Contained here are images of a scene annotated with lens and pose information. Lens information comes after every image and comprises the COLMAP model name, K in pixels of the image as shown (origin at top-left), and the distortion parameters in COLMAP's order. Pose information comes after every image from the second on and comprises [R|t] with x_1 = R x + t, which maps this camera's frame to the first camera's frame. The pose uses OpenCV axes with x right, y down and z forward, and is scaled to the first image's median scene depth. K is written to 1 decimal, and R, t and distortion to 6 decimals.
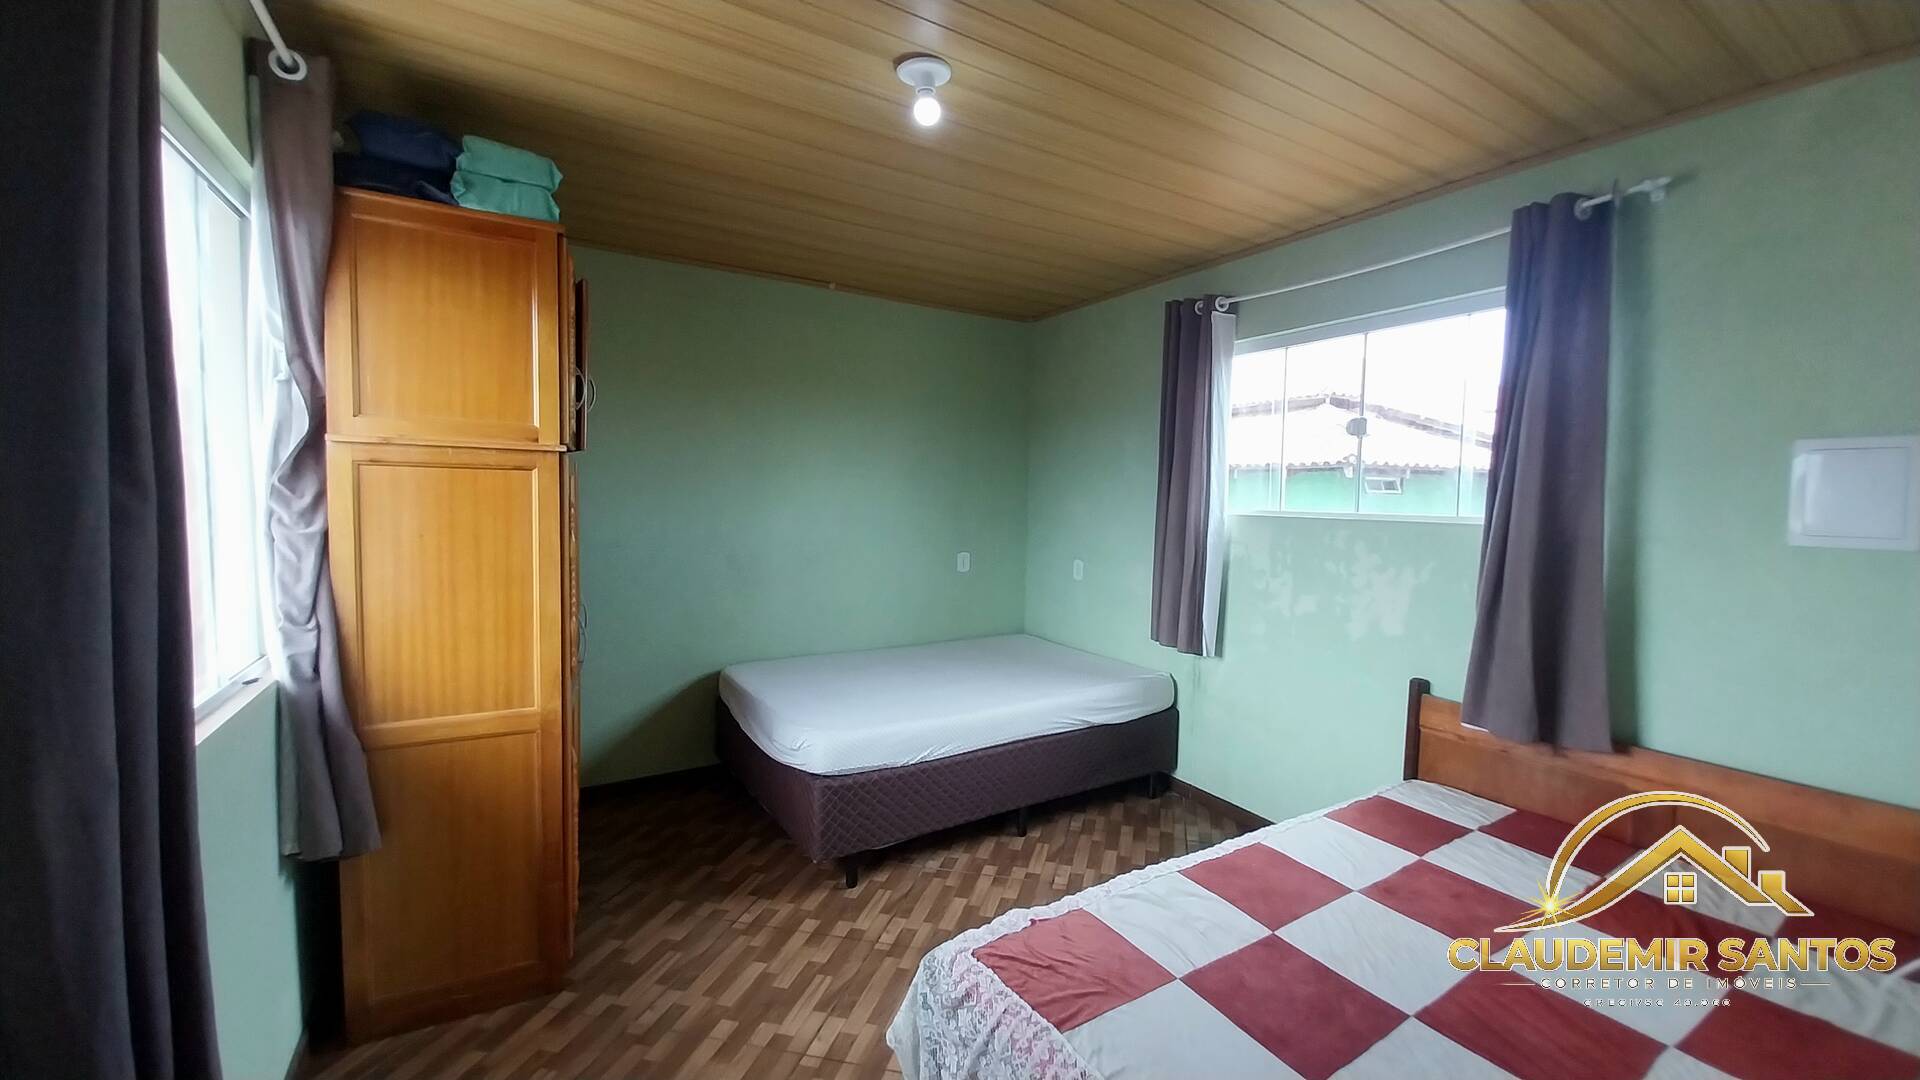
lens RADIAL K [[754.4, 0, 1003.6], [0, 754.4, 544.6], [0, 0, 1]] dist [-0.000919, -0.000393]
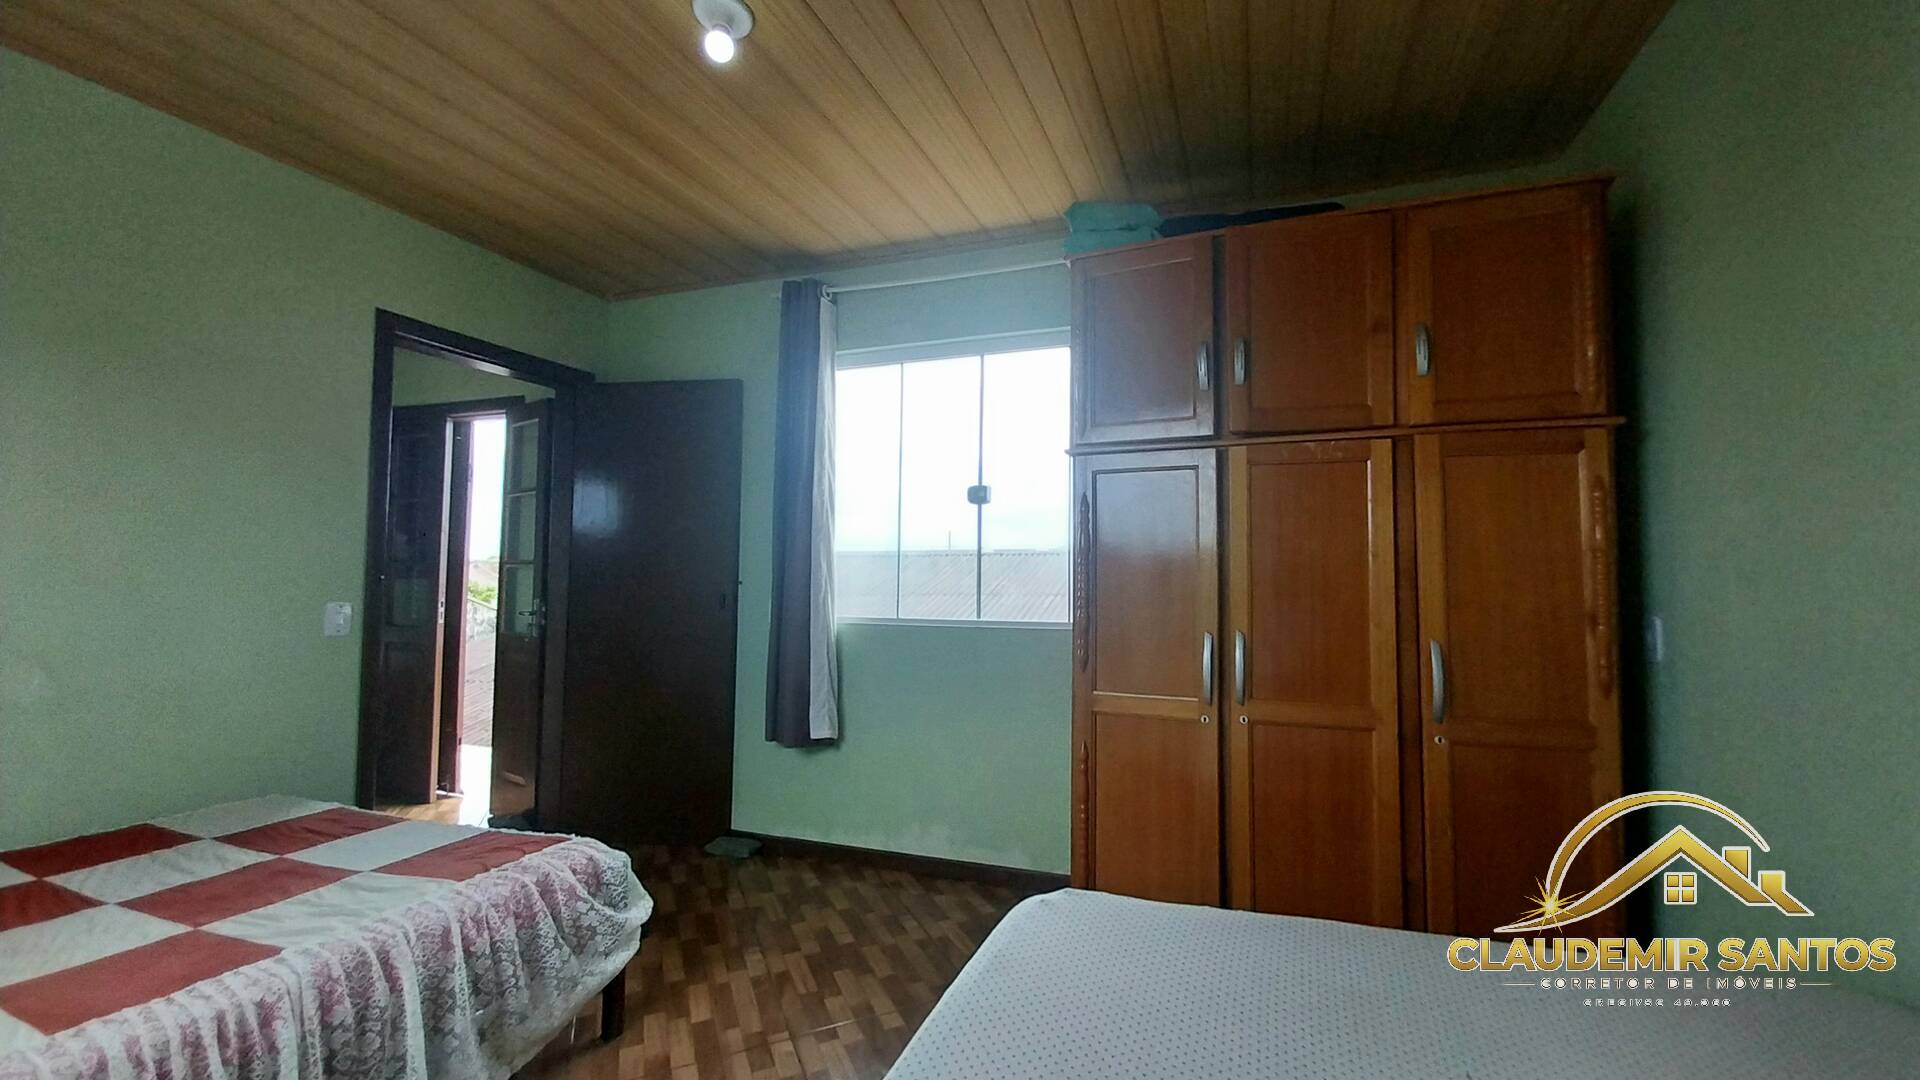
lens RADIAL K [[773.3, 0, 987.5], [0, 773.3, 555.0], [0, 0, 1]] dist [0.000147, -0.000132]
pose [[-0.795809, -0.049596, -0.603514, 0.239774], [-0.067740, 0.997676, 0.007336, 0.023706], [0.601747, 0.046720, -0.797319, 2.219918]]
